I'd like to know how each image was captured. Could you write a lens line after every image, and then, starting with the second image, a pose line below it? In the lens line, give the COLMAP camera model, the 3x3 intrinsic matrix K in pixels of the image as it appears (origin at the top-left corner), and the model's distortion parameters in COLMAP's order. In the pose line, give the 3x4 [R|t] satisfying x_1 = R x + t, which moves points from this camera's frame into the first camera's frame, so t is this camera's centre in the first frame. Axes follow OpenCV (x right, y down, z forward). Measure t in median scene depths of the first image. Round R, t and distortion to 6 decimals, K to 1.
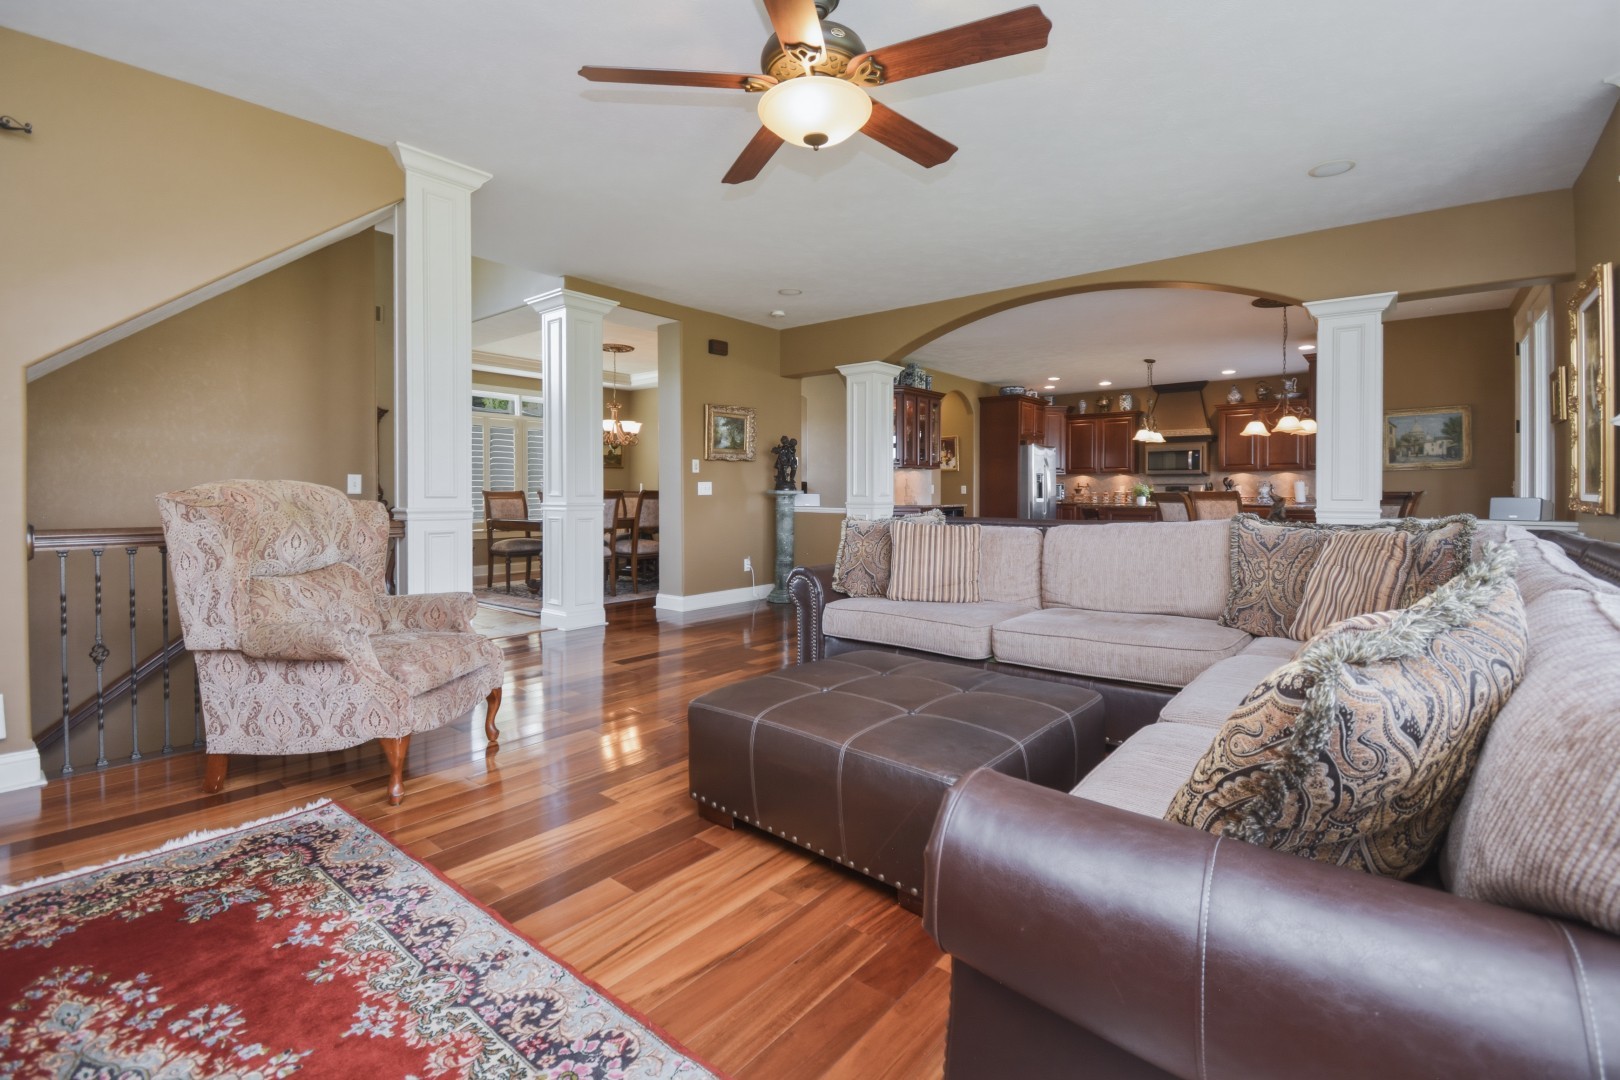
lens RADIAL K [[761.0, 0, 806.8], [0, 761.0, 502.4], [0, 0, 1]] dist [0.005152, -0.018382]
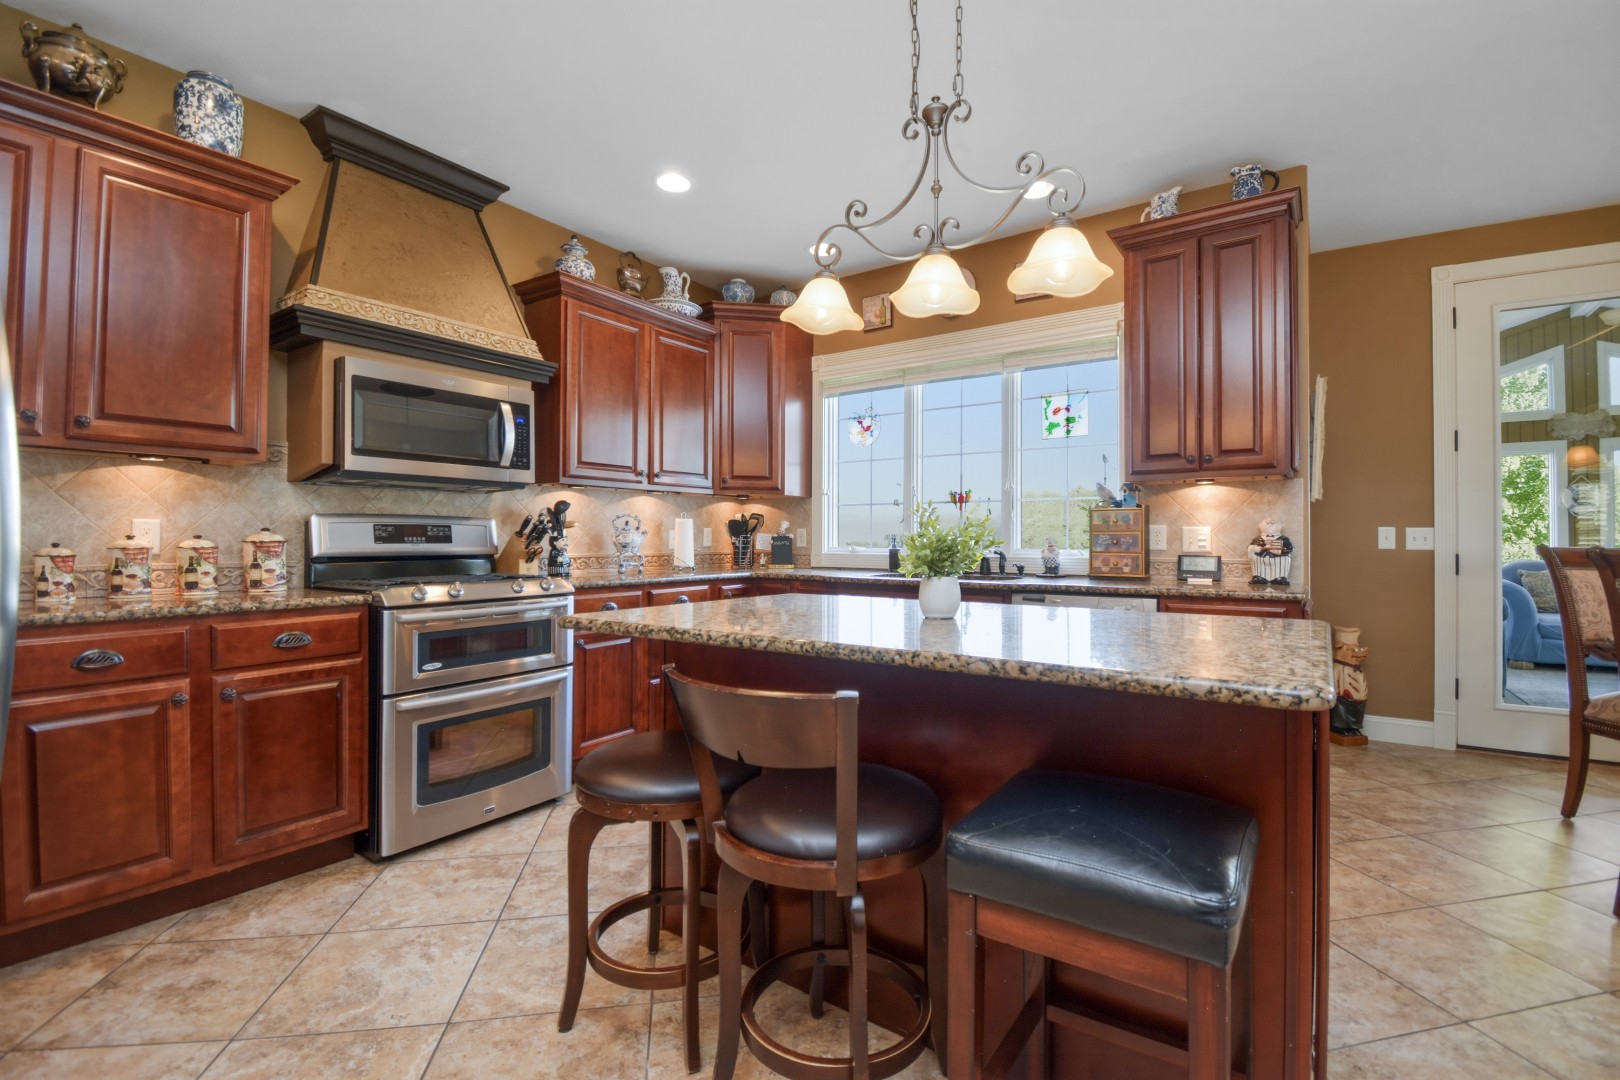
lens RADIAL K [[720.3, 0, 814.2], [0, 720.3, 536.3], [0, 0, 1]] dist [0.004659, -0.013328]
pose [[-0.088332, 0.001029, 0.996091, 0.343104], [0.010793, 0.999942, -0.000076, -0.024025], [-0.996033, 0.010744, -0.088338, 1.397394]]
